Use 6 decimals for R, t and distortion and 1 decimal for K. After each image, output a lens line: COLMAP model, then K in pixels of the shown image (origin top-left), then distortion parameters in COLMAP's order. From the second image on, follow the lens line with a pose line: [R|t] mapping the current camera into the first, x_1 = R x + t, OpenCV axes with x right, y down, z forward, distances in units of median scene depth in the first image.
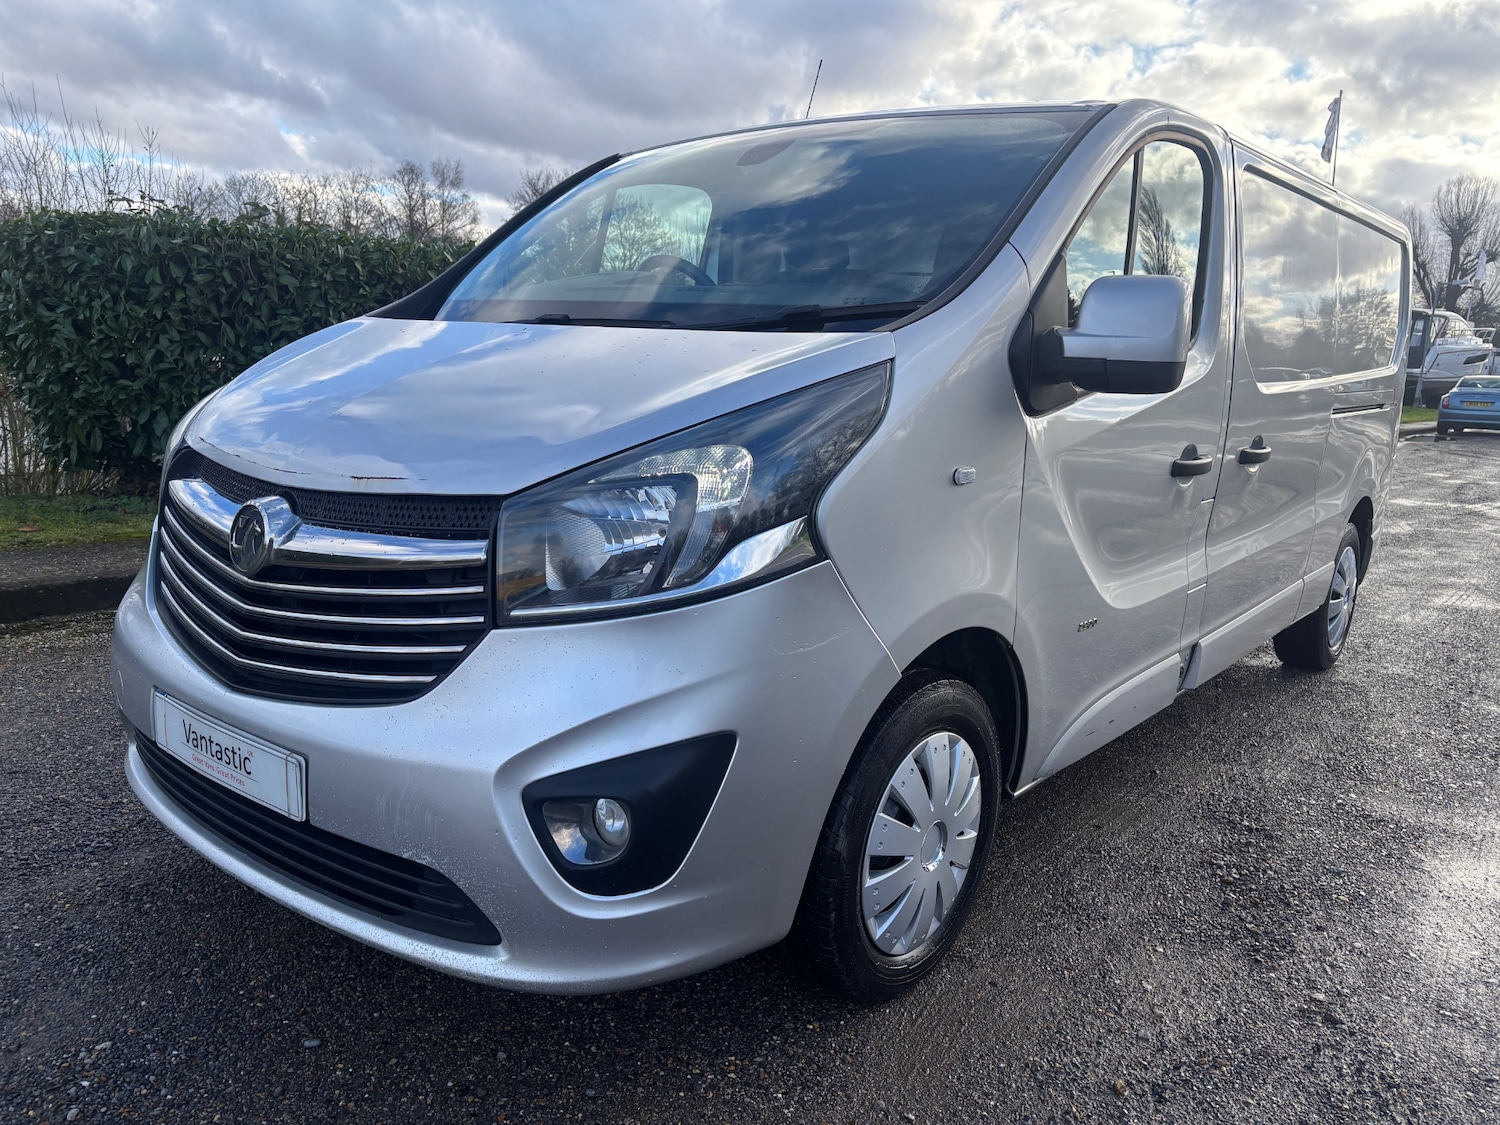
lens RADIAL K [[1138.4, 0, 750.0], [0, 1138.4, 562.5], [0, 0, 1]] dist [0.068231, -0.079024]
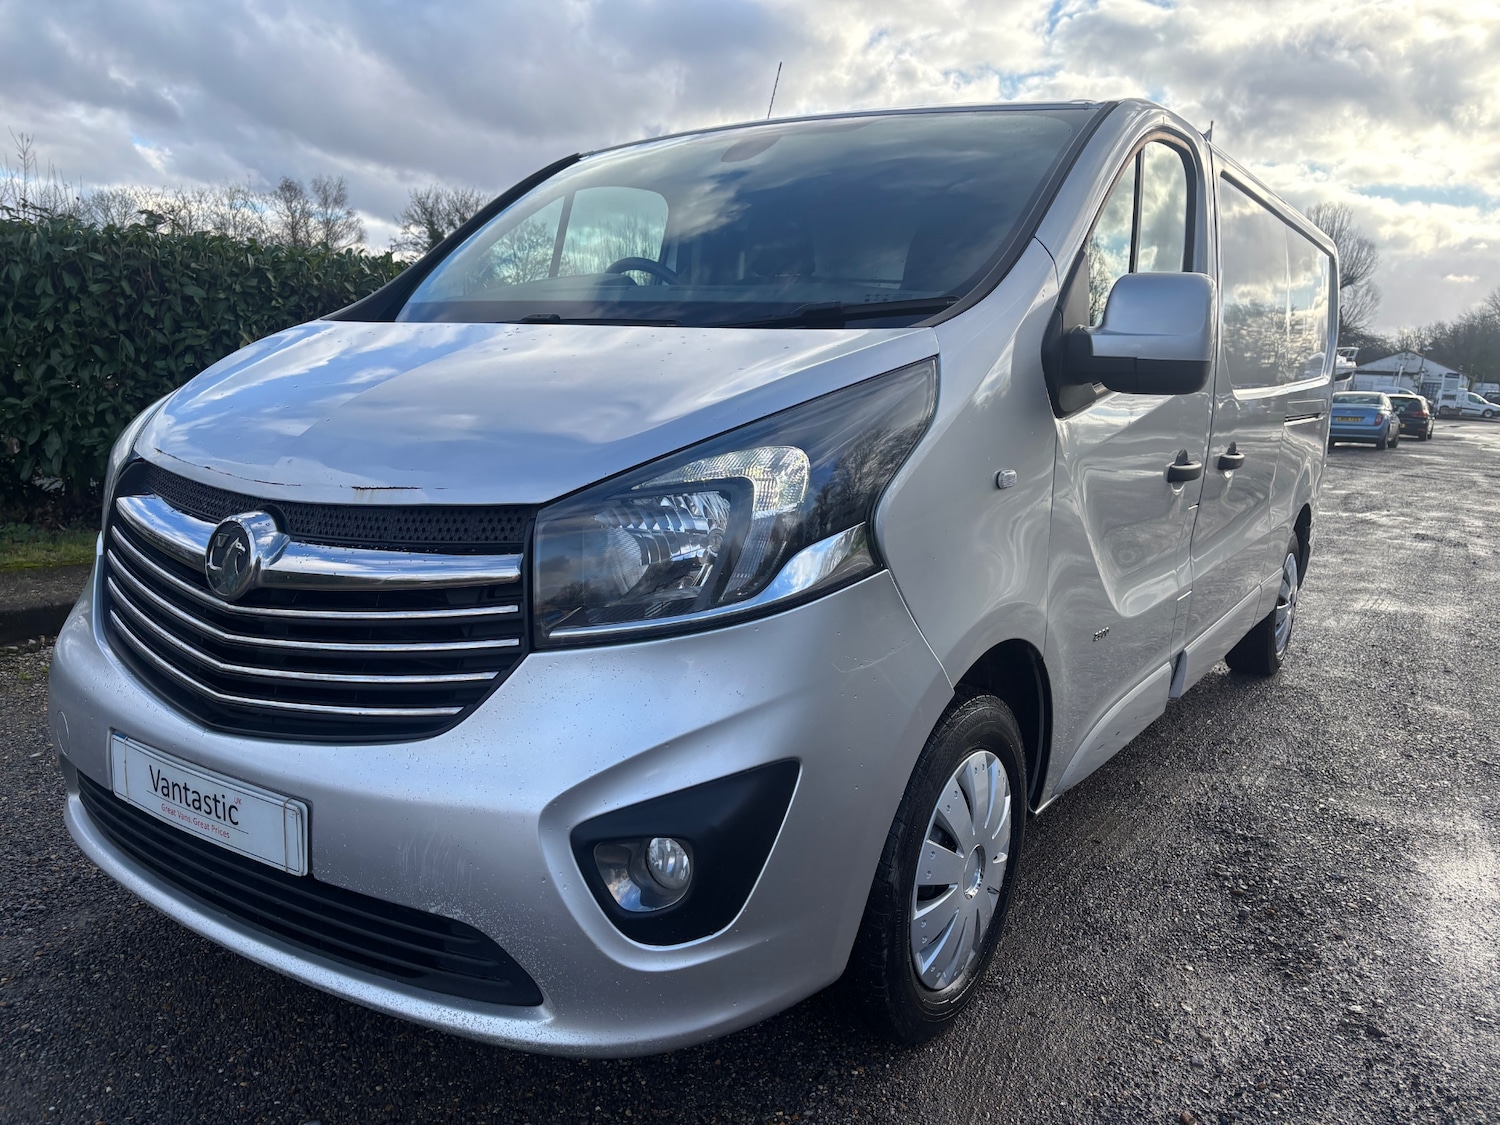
lens RADIAL K [[1138.4, 0, 750.0], [0, 1138.4, 562.5], [0, 0, 1]] dist [0.068231, -0.079024]
pose [[0.995743, -0.018401, 0.090315, -0.104978], [0.020012, 0.999656, -0.016967, 0.004697], [-0.089971, 0.018702, 0.995769, 0.069314]]
